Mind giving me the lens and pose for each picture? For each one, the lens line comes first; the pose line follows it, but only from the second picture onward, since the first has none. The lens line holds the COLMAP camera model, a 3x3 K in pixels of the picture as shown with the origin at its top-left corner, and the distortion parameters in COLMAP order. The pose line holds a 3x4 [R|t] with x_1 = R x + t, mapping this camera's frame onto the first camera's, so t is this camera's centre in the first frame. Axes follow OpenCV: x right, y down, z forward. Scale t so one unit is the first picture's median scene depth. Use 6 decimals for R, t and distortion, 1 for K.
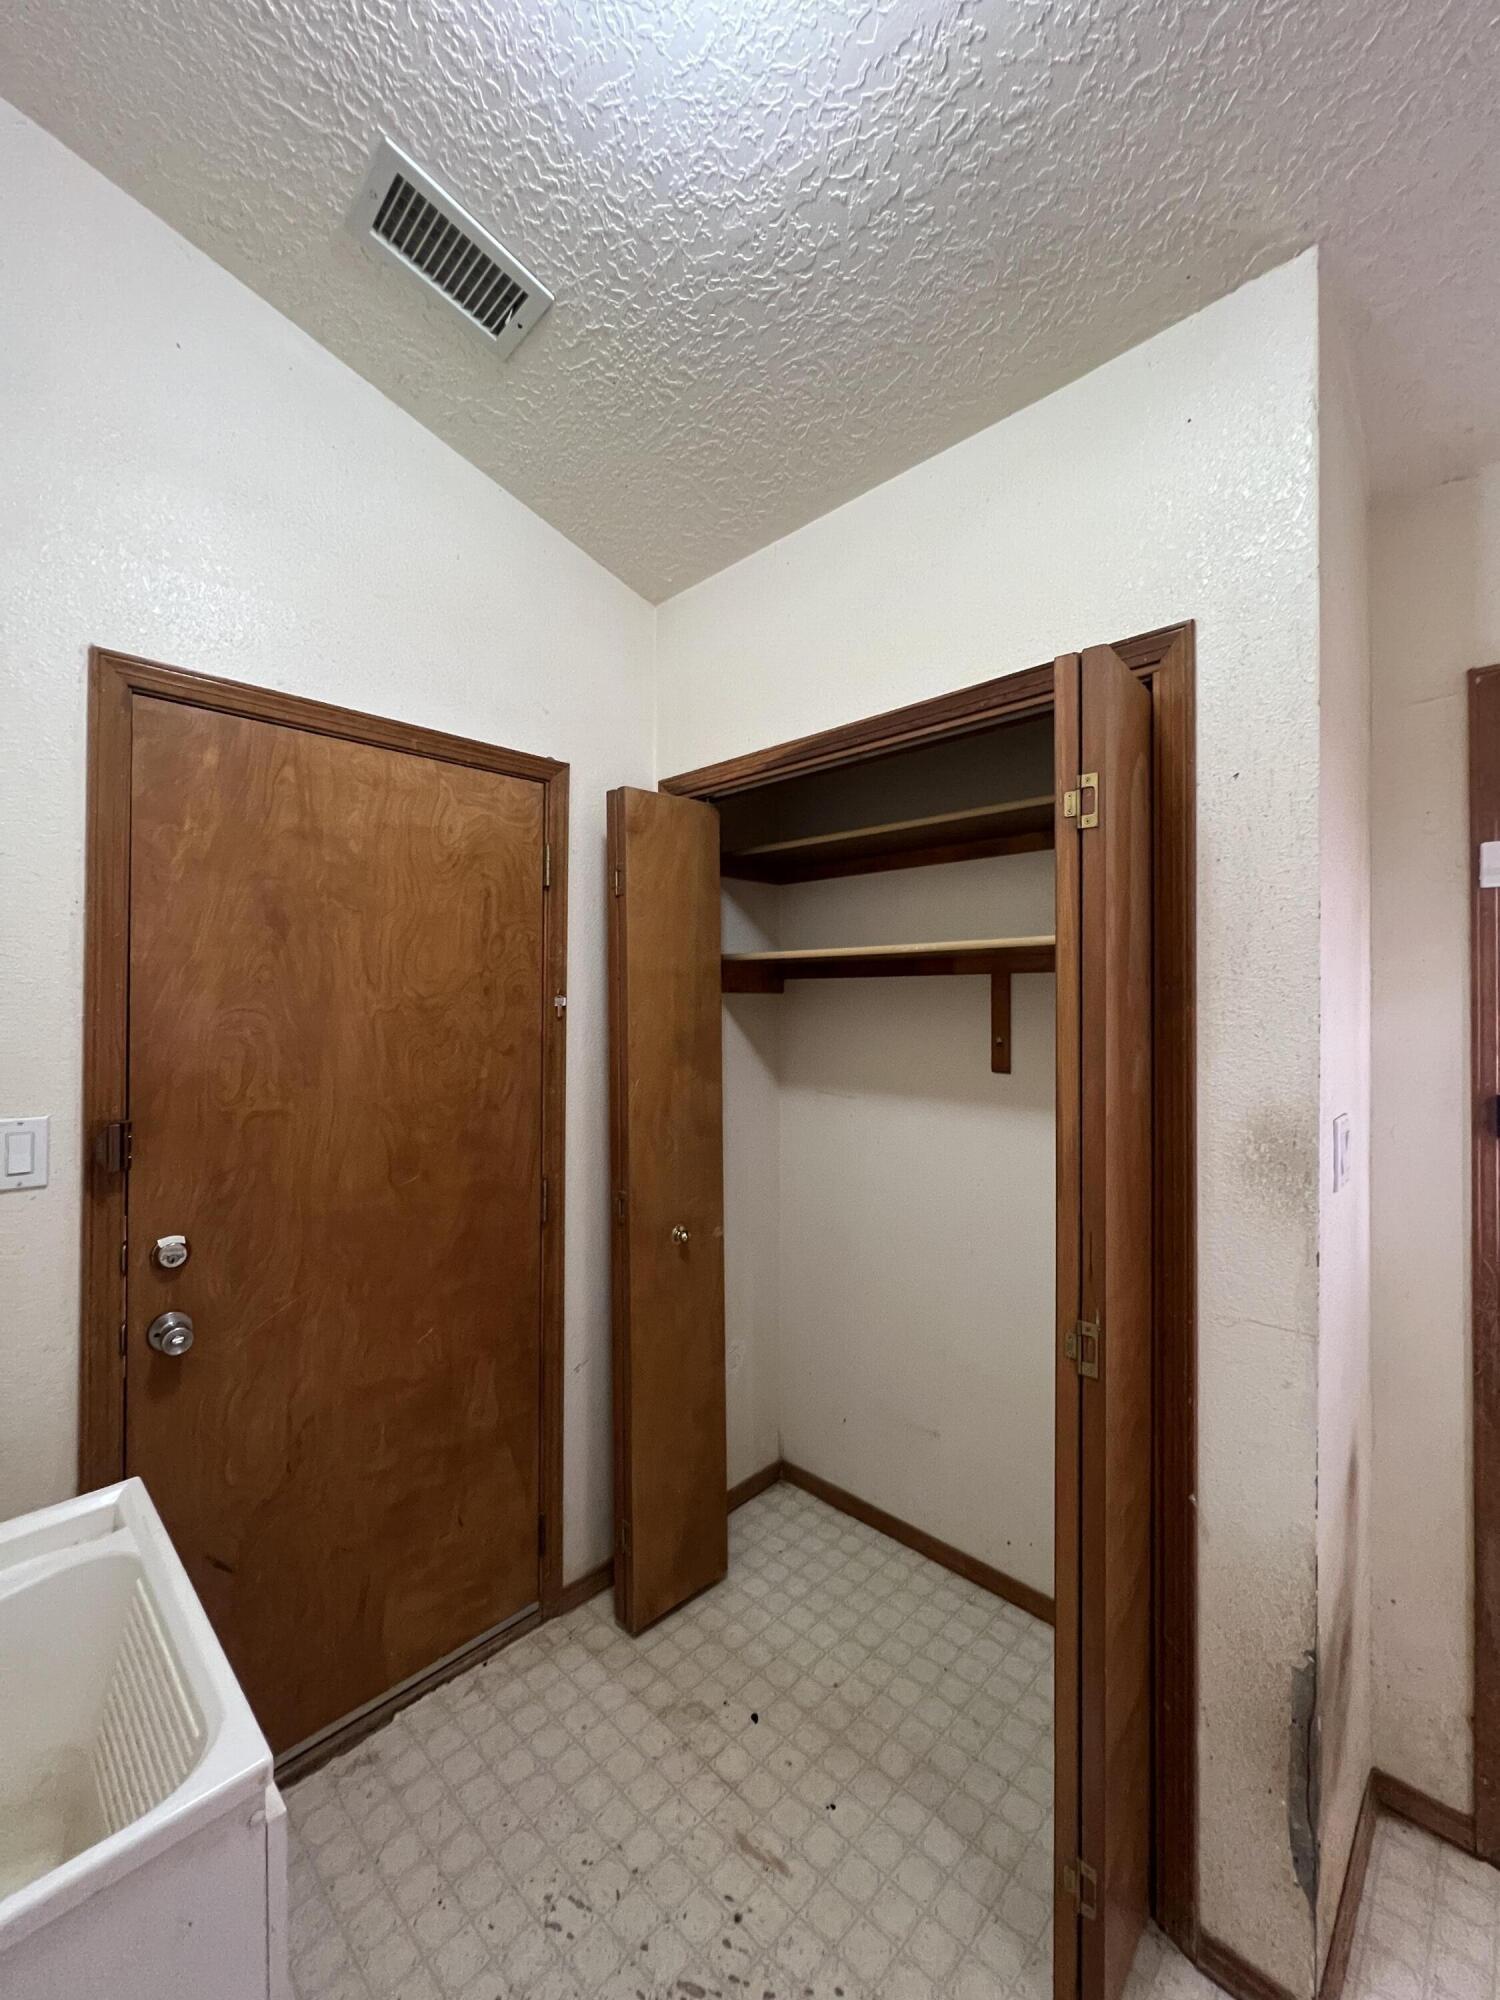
lens RADIAL K [[806.4, 0, 751.2], [0, 806.4, 995.6], [0, 0, 1]] dist [-0.003256, 0.000531]
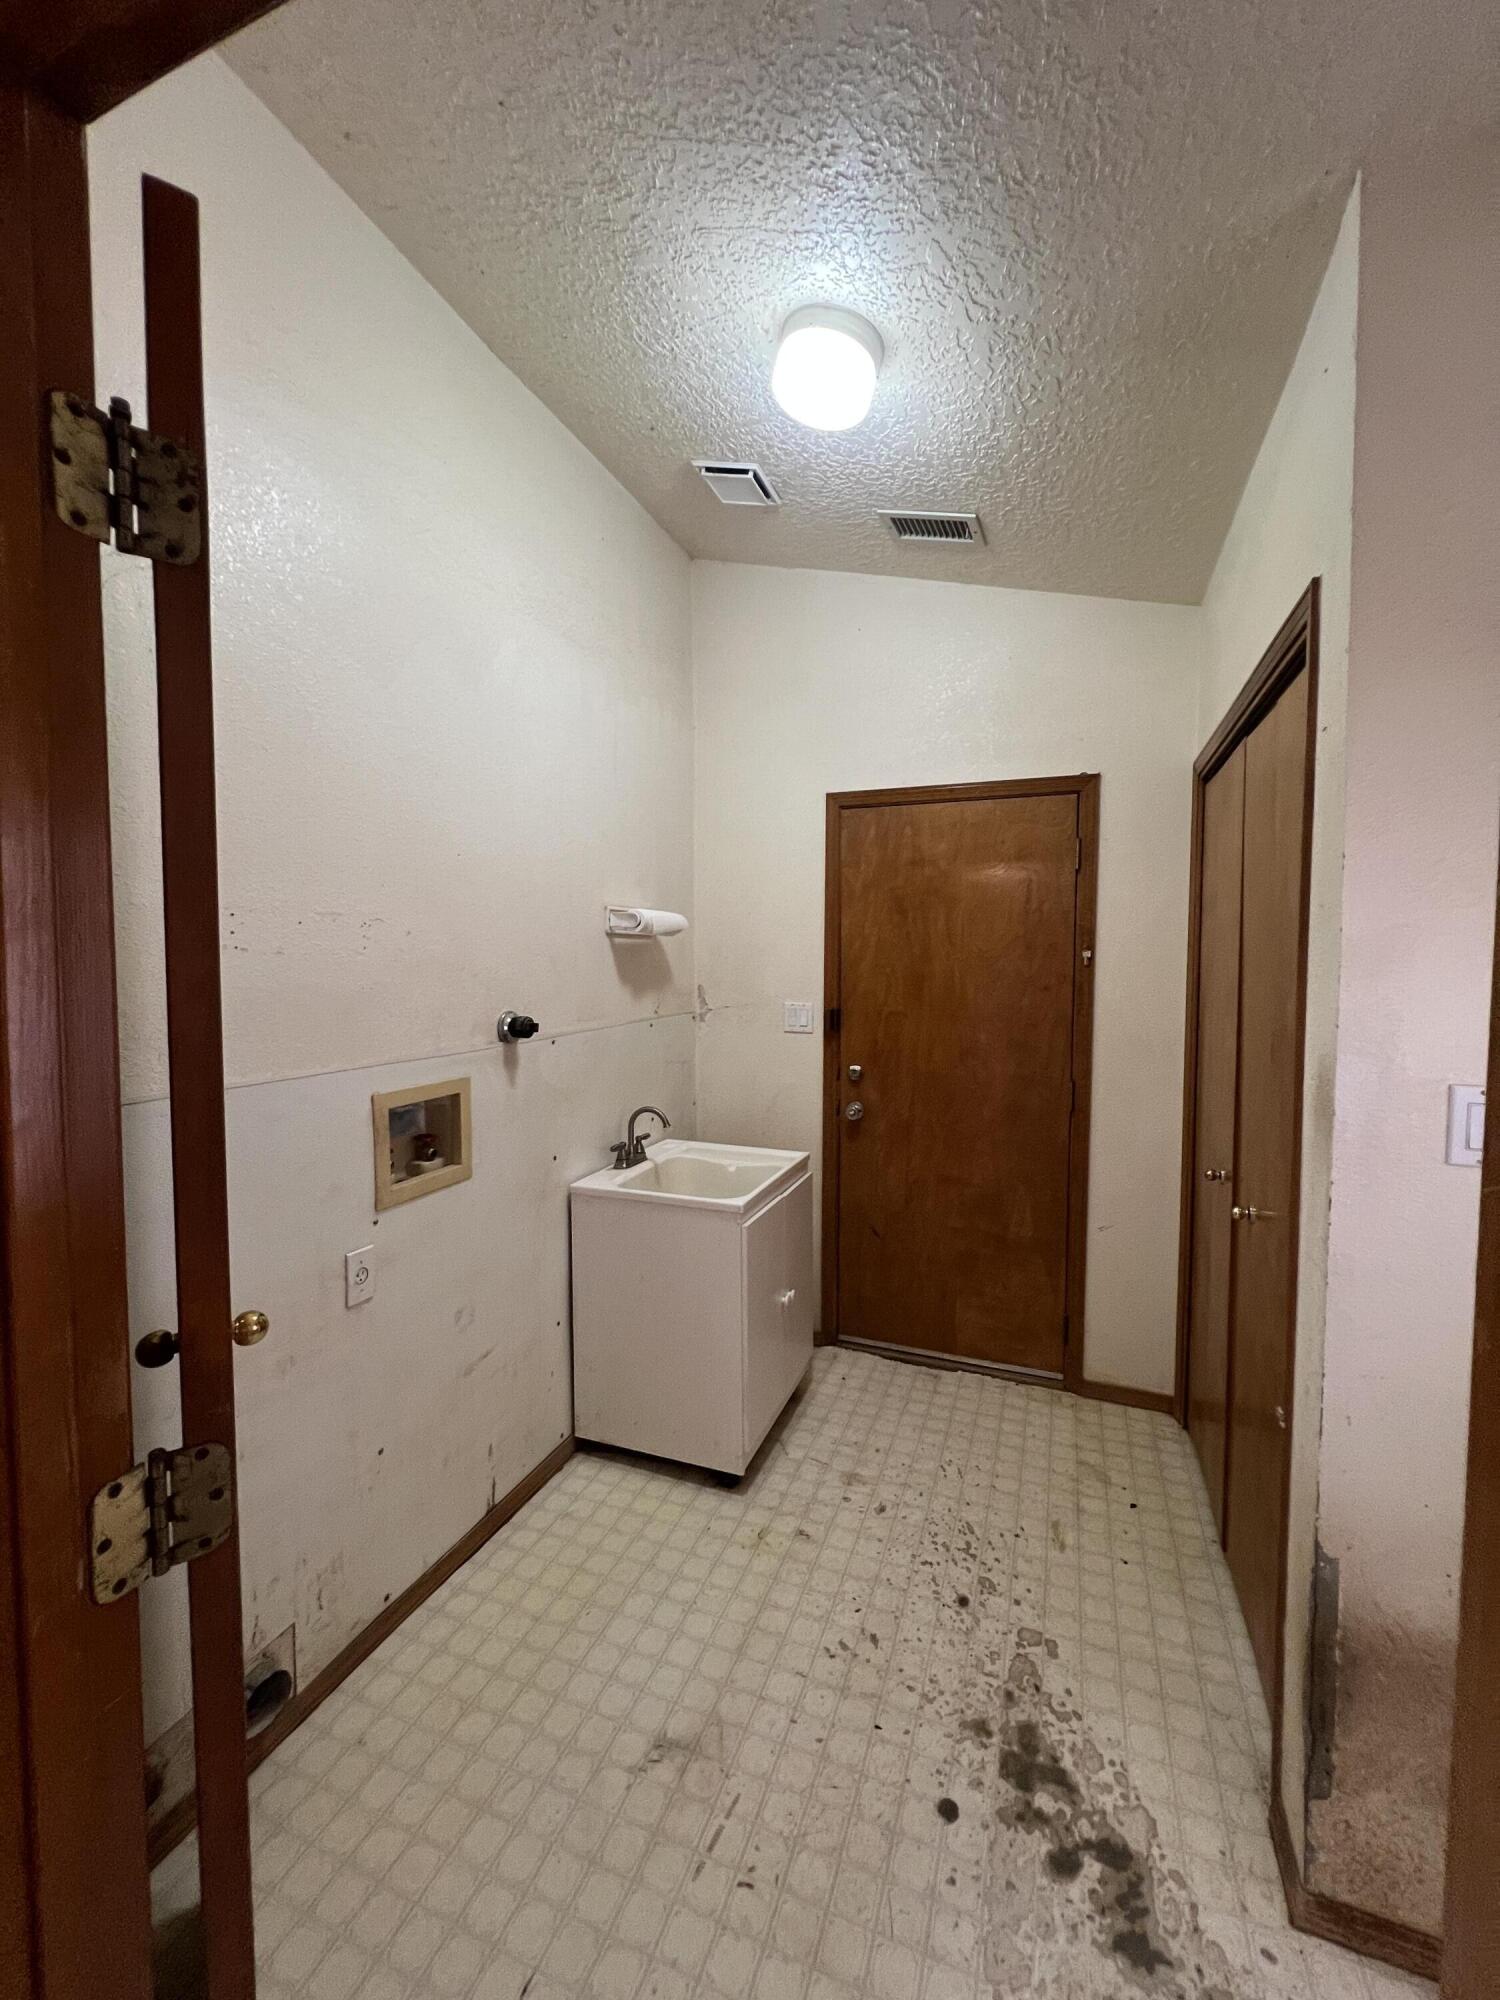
lens RADIAL K [[803.9, 0, 750.8], [0, 803.9, 994.3], [0, 0, 1]] dist [0.000480, 0.000027]
pose [[0.387049, 0.045100, -0.920955, 0.978781], [0.007191, 0.998625, 0.051925, 0.000752], [0.922031, -0.026720, 0.386193, -0.052303]]
